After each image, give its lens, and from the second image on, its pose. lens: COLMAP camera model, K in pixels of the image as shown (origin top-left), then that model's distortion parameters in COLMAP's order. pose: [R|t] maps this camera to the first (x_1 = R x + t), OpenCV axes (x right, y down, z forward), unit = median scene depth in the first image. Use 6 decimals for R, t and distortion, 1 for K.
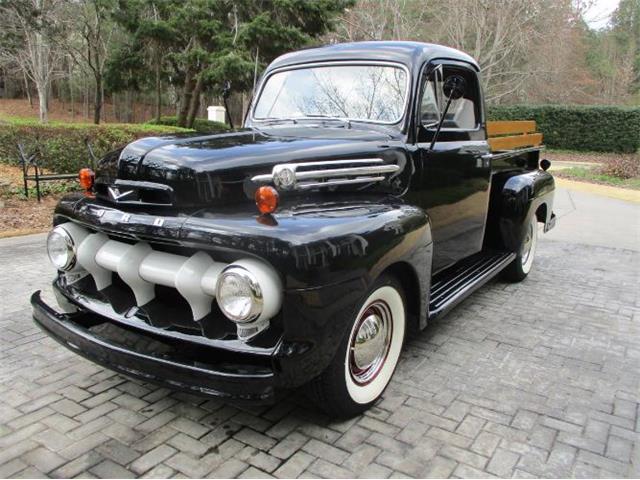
lens RADIAL K [[529.3, 0, 319.3], [0, 529.3, 238.1], [0, 0, 1]] dist [-0.030138, 0.001466]
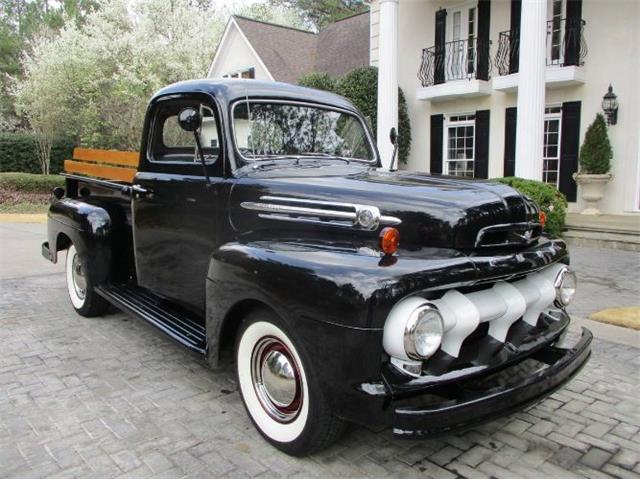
lens RADIAL K [[529.3, 0, 319.3], [0, 529.3, 238.1], [0, 0, 1]] dist [-0.030138, 0.001466]
pose [[0.277011, -0.160004, 0.947451, -1.492578], [0.200923, 0.973885, 0.105723, -0.275835], [-0.939625, 0.161078, 0.301925, 1.054279]]
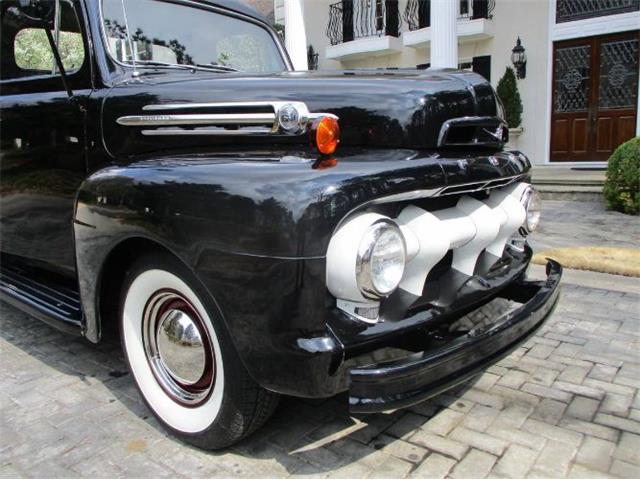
lens RADIAL K [[530.4, 0, 322.1], [0, 530.4, 239.0], [0, 0, 1]] dist [-0.022441, 0.001108]
pose [[0.106534, -0.214419, 0.970914, -1.233878], [0.229534, 0.955400, 0.185807, -0.144621], [-0.967453, 0.203063, 0.150999, 1.154715]]
